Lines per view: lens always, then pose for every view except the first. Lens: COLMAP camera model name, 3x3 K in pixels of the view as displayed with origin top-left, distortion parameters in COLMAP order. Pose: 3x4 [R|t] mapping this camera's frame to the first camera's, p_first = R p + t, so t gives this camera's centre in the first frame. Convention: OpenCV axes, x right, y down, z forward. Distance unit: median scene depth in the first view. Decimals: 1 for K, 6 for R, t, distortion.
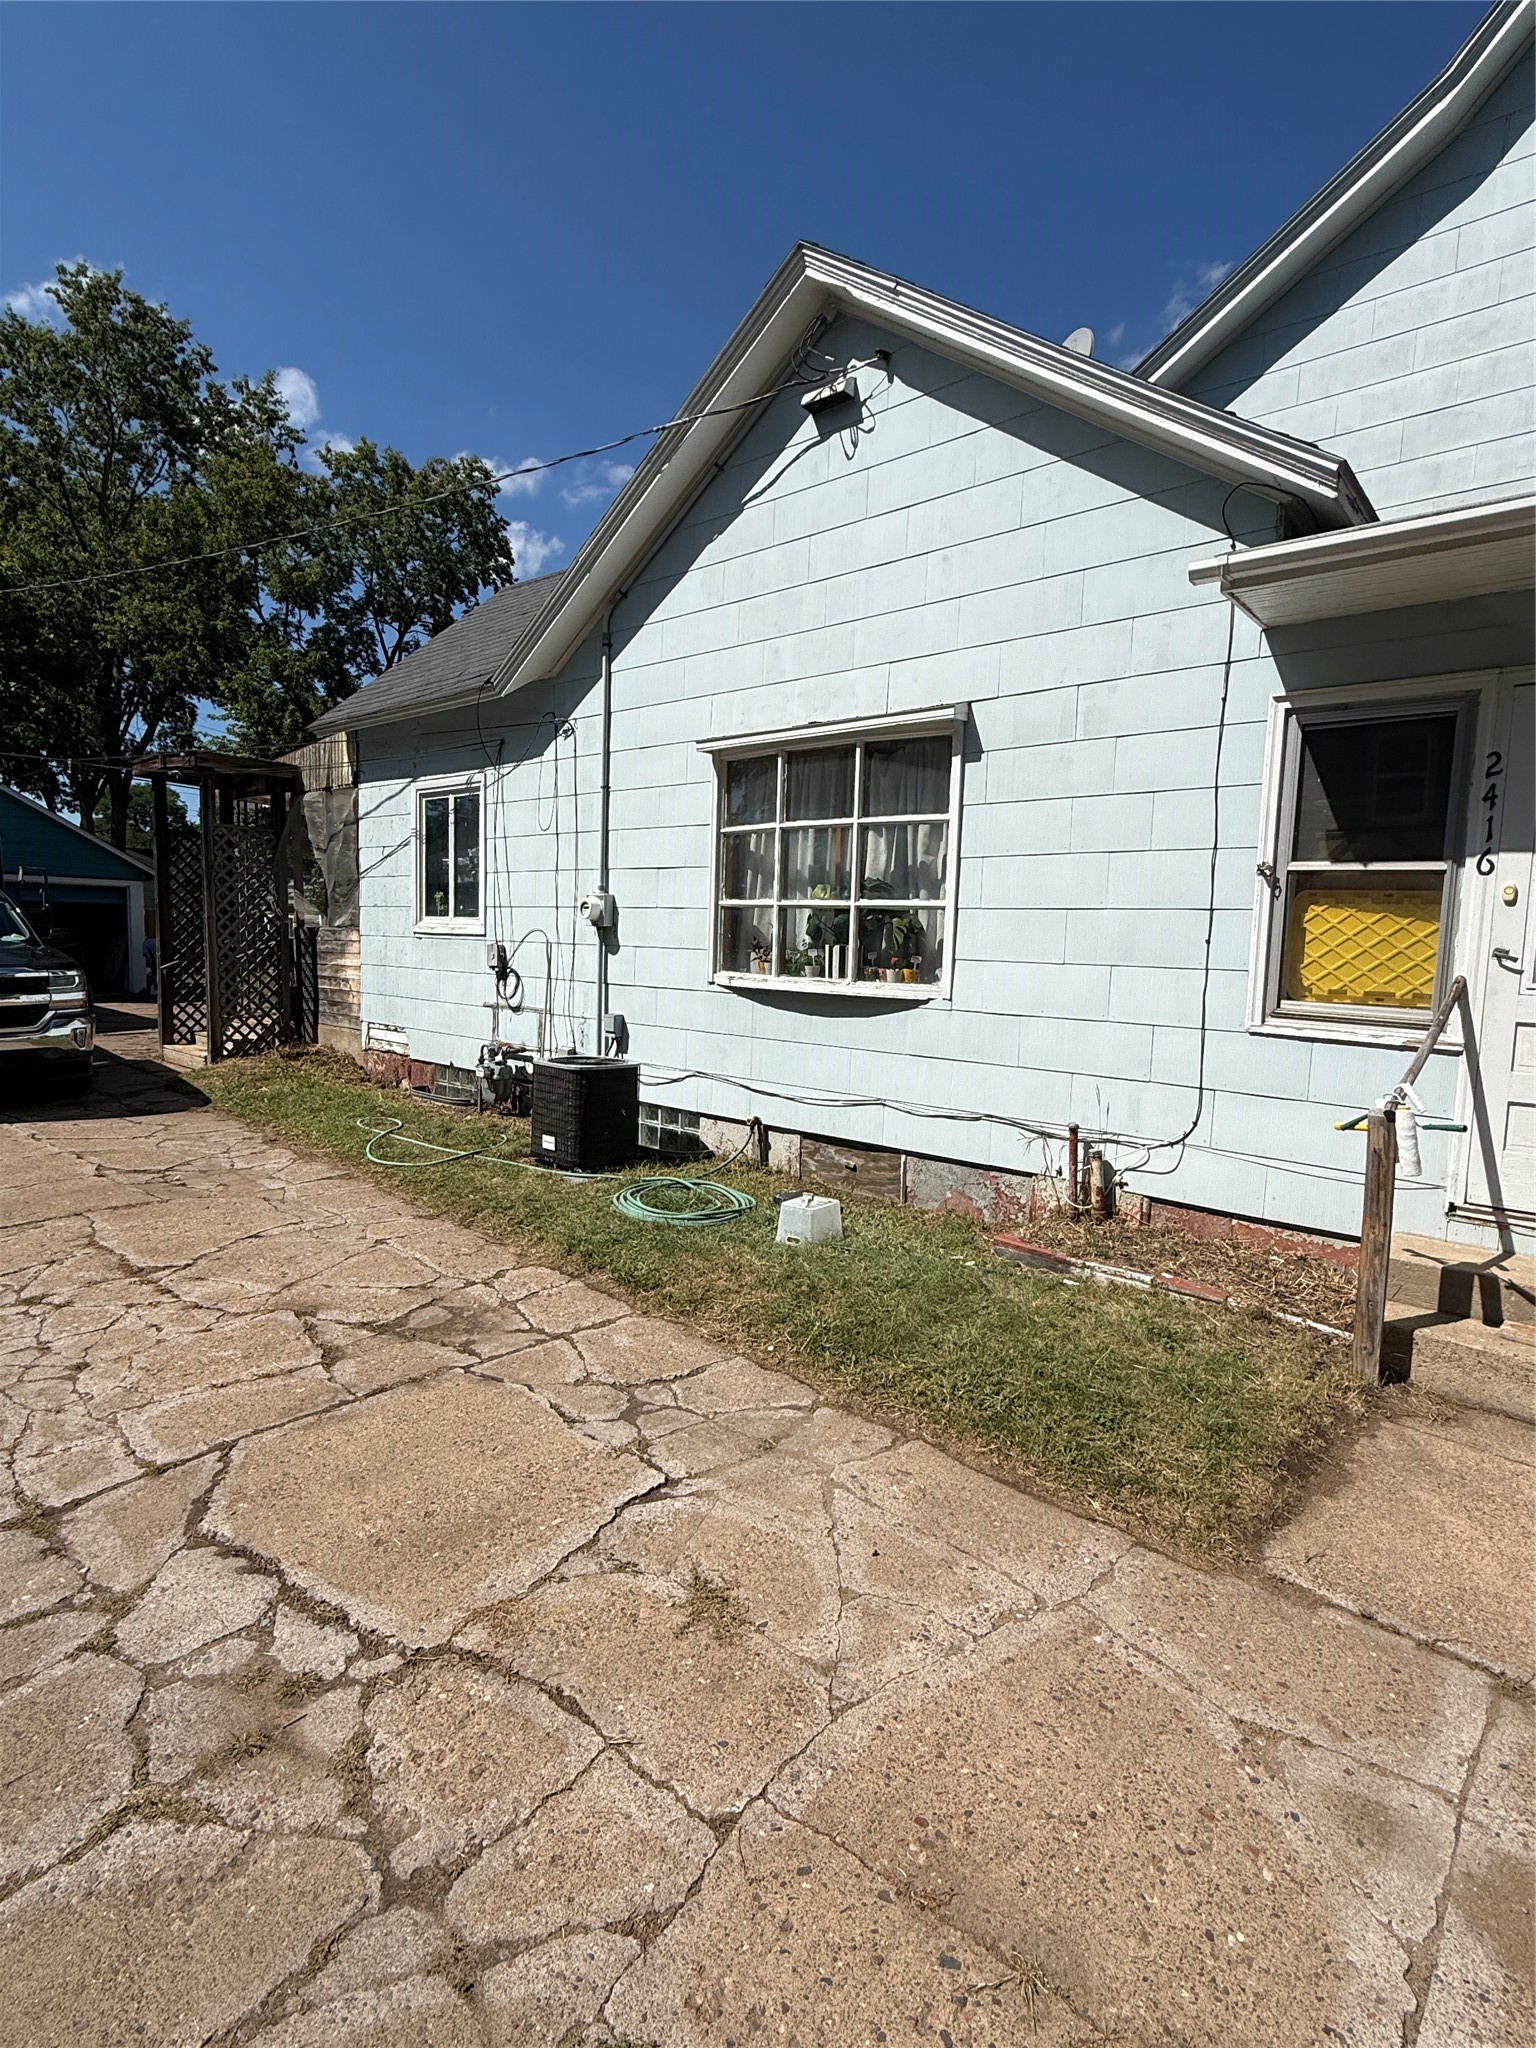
lens RADIAL K [[1007.7, 0, 770.2], [0, 1007.7, 1022.2], [0, 0, 1]] dist [0.000555, 0.000024]
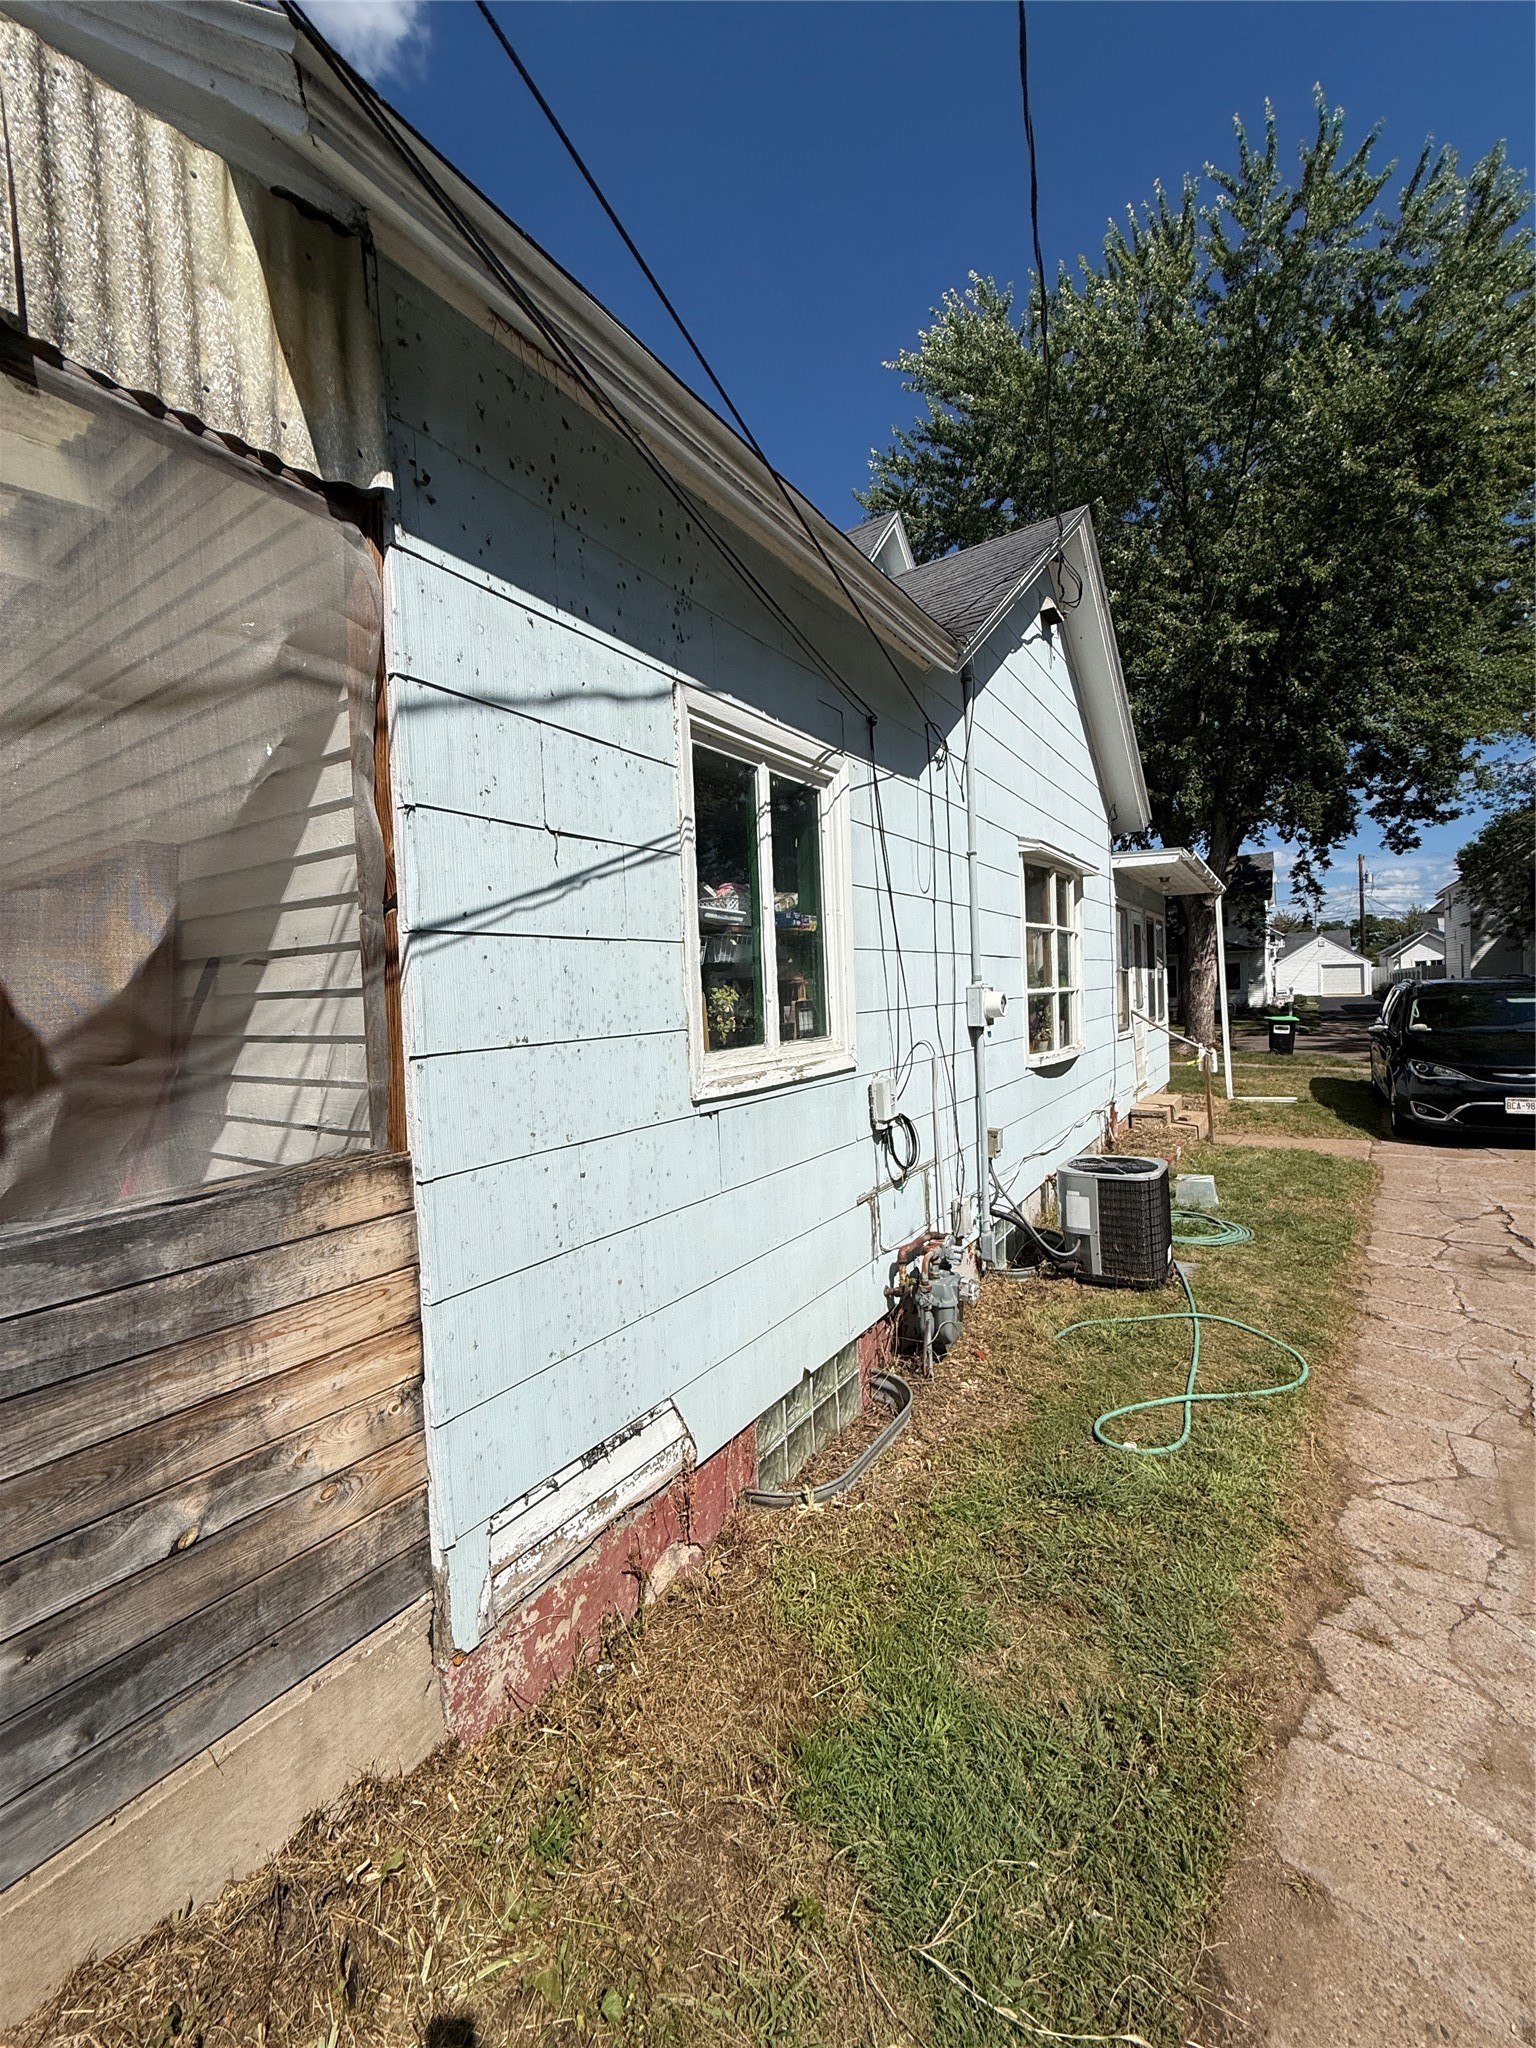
lens RADIAL K [[817.6, 0, 770.2], [0, 817.6, 1013.0], [0, 0, 1]] dist [-0.002671, 0.000710]
pose [[-0.120103, -0.049681, 0.991518, -0.675139], [0.123861, 0.990193, 0.064618, -0.142950], [-0.985004, 0.130571, -0.112772, 1.054912]]
